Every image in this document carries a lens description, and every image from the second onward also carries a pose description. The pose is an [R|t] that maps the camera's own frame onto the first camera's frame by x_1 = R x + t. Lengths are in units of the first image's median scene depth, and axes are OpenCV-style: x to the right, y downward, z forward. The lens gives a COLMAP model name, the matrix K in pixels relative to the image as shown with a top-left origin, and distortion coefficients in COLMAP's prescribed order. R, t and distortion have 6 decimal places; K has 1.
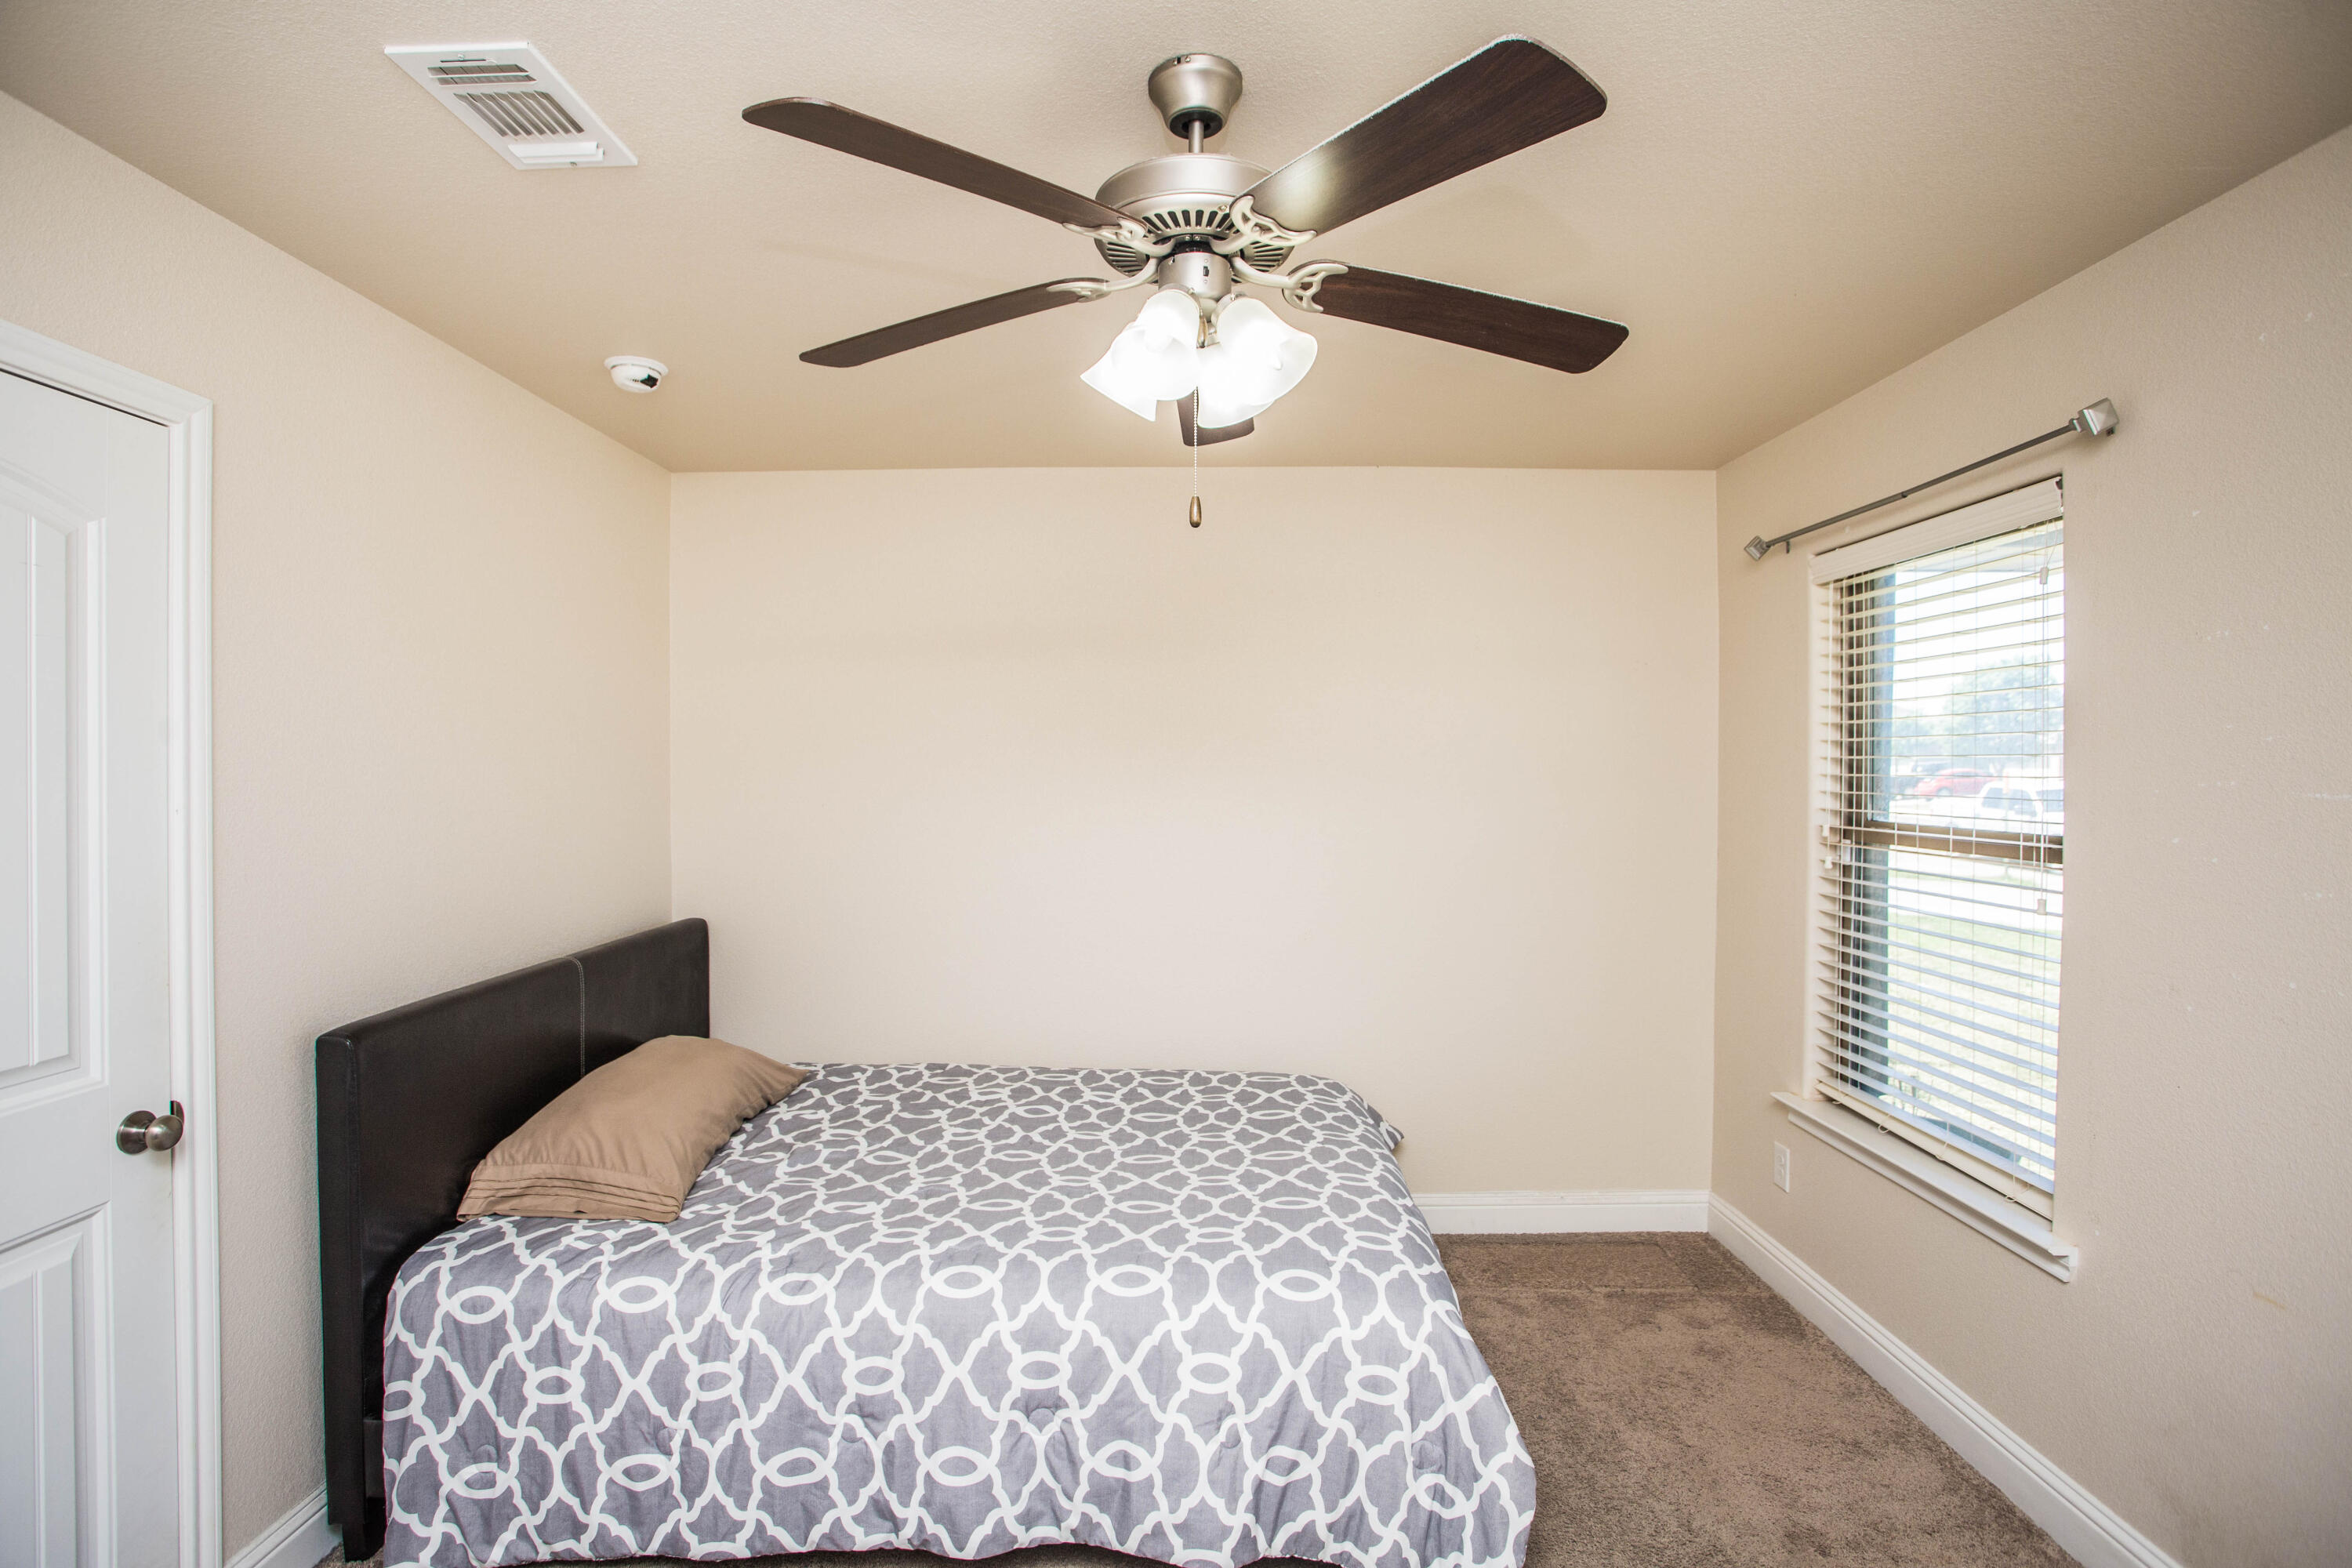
lens RADIAL K [[1141.5, 0, 1168.0], [0, 1141.5, 773.6], [0, 0, 1]] dist [-0.066305, 0.028572]
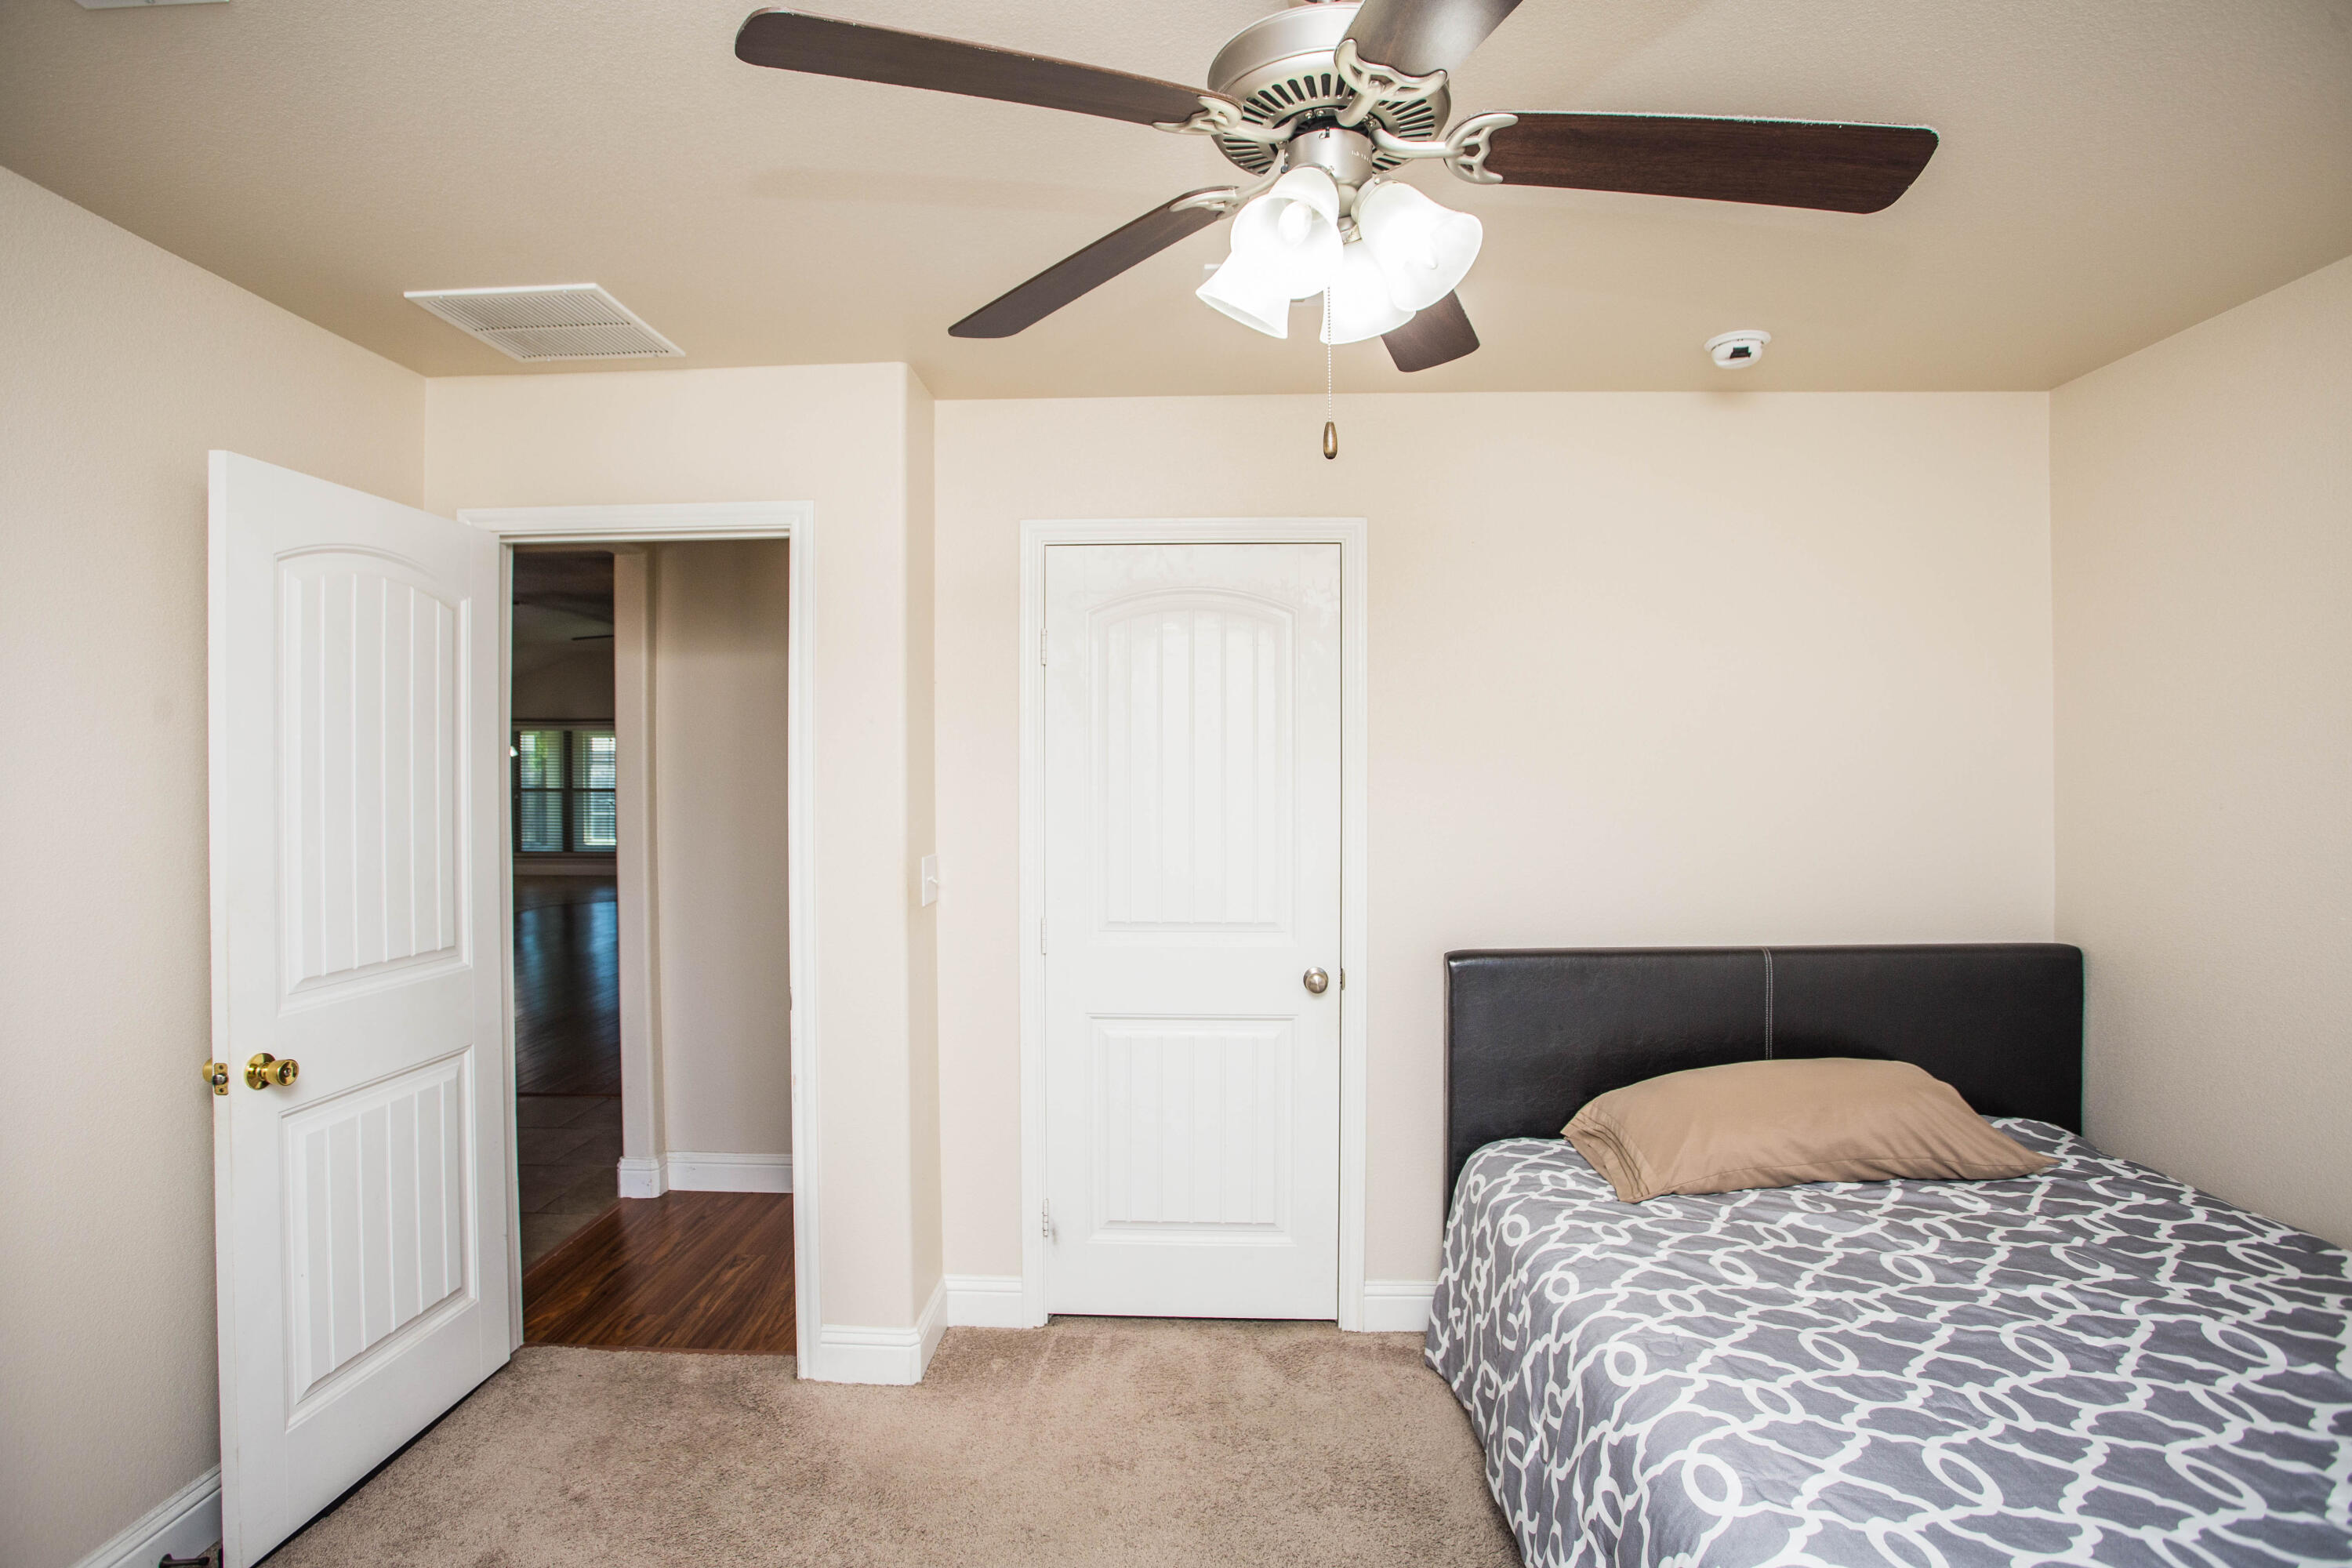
lens RADIAL K [[1141.5, 0, 1168.0], [0, 1141.5, 773.6], [0, 0, 1]] dist [-0.066305, 0.028572]
pose [[-0.009882, 0.001642, -0.999950, 0.500150], [-0.001190, 0.999998, 0.001654, 0.009380], [0.999950, 0.001206, -0.009880, 0.516732]]
